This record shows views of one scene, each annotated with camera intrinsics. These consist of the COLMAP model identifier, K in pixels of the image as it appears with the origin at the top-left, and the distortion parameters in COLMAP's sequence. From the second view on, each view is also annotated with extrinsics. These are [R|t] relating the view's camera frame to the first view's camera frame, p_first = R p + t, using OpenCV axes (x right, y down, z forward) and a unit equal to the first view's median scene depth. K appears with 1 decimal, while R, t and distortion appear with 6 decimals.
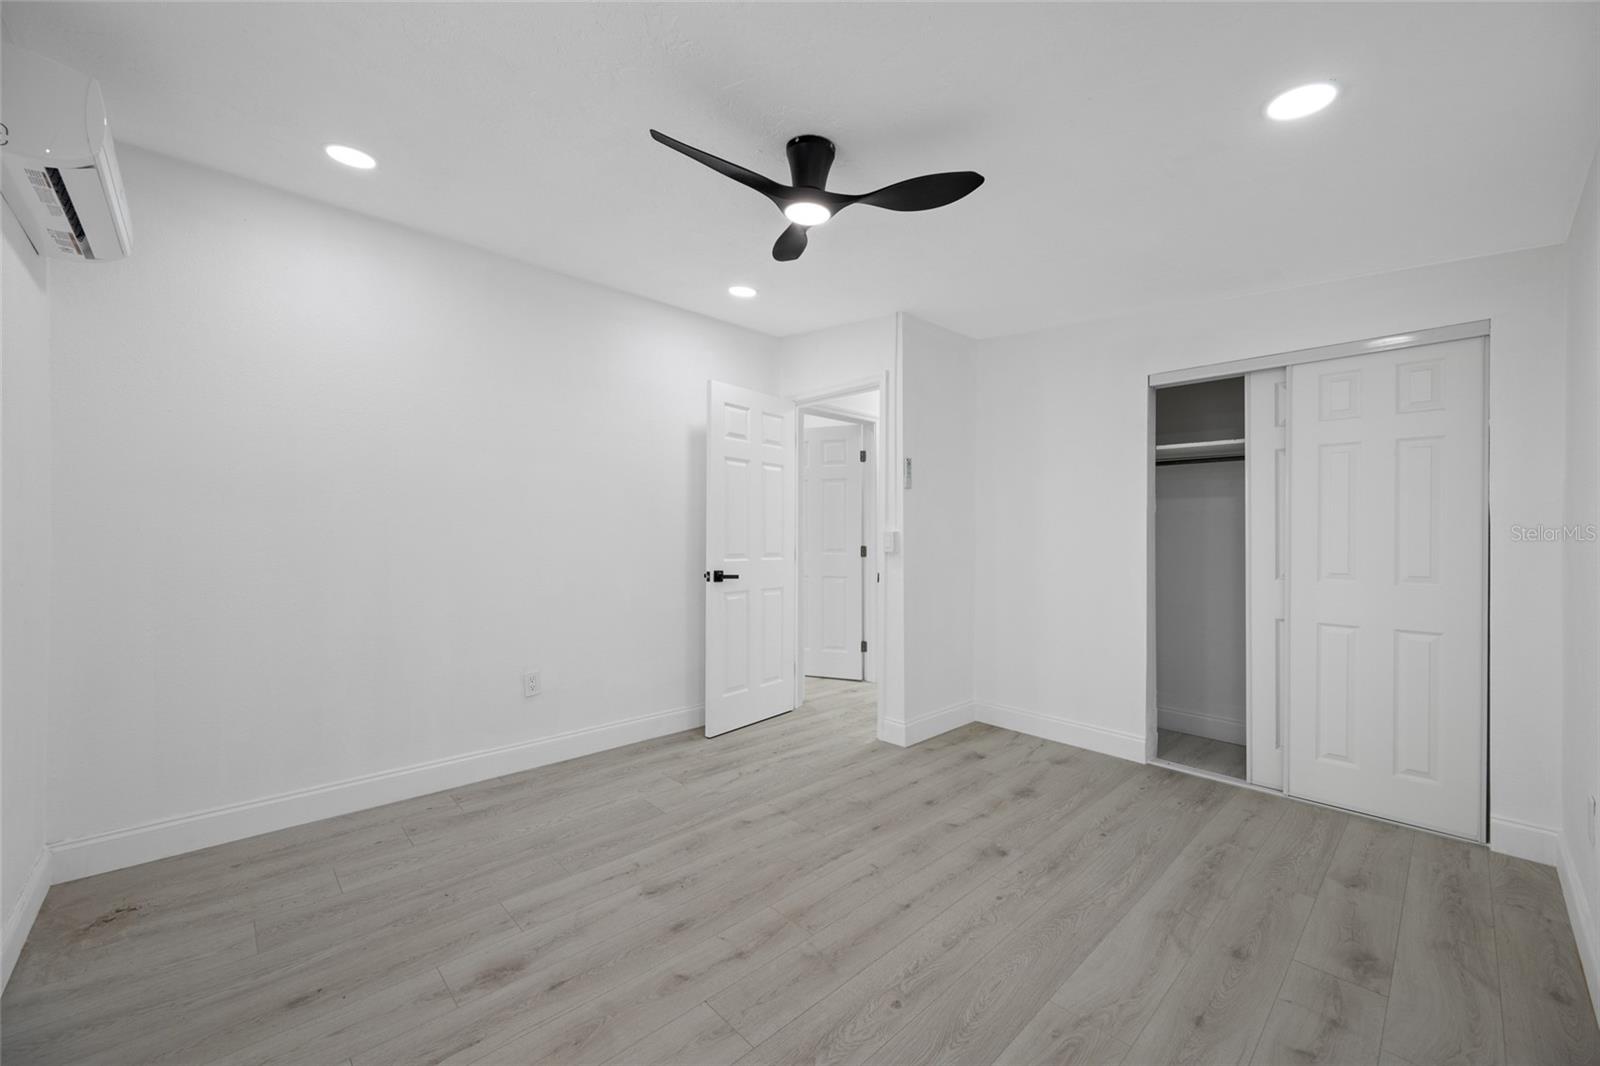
lens RADIAL K [[631.5, 0, 800.6], [0, 631.5, 534.5], [0, 0, 1]] dist [-0.004758, -0.000953]
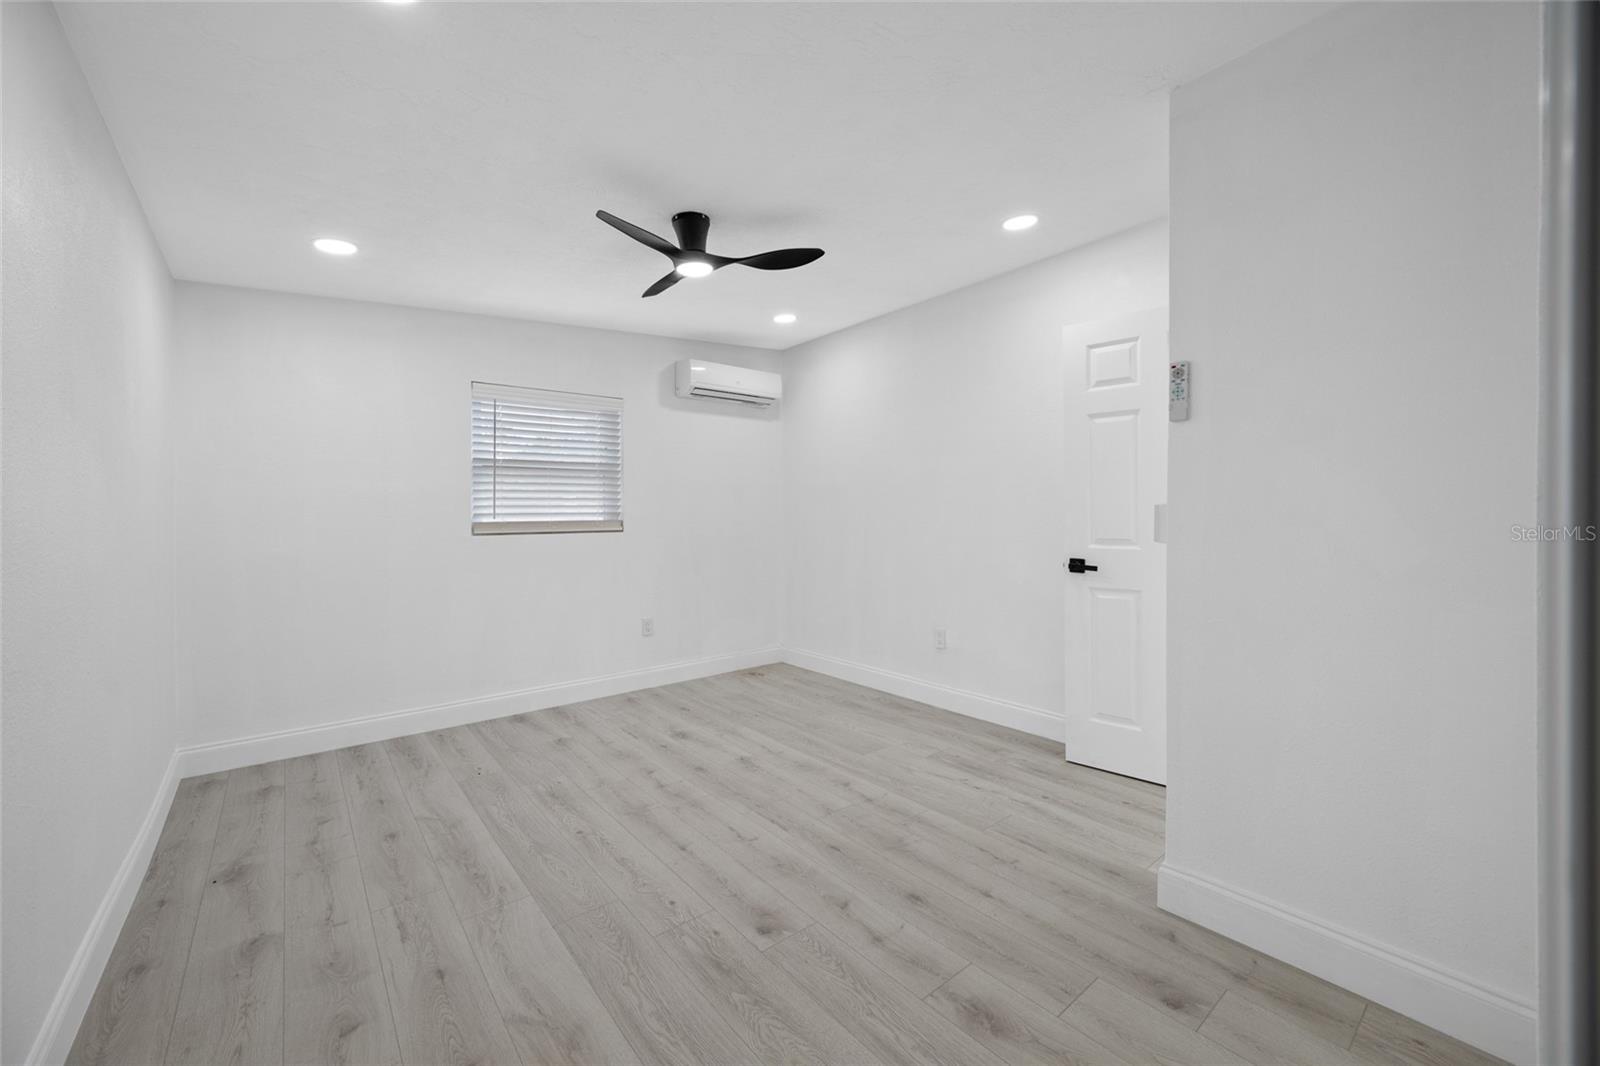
lens RADIAL K [[631.5, 0, 806.6], [0, 631.5, 520.4], [0, 0, 1]] dist [-0.004758, -0.000953]
pose [[-0.069732, 0.001038, -0.997565, 0.947972], [0.004966, 0.999987, 0.000693, 0.008512], [0.997553, -0.004905, -0.069736, 0.974857]]
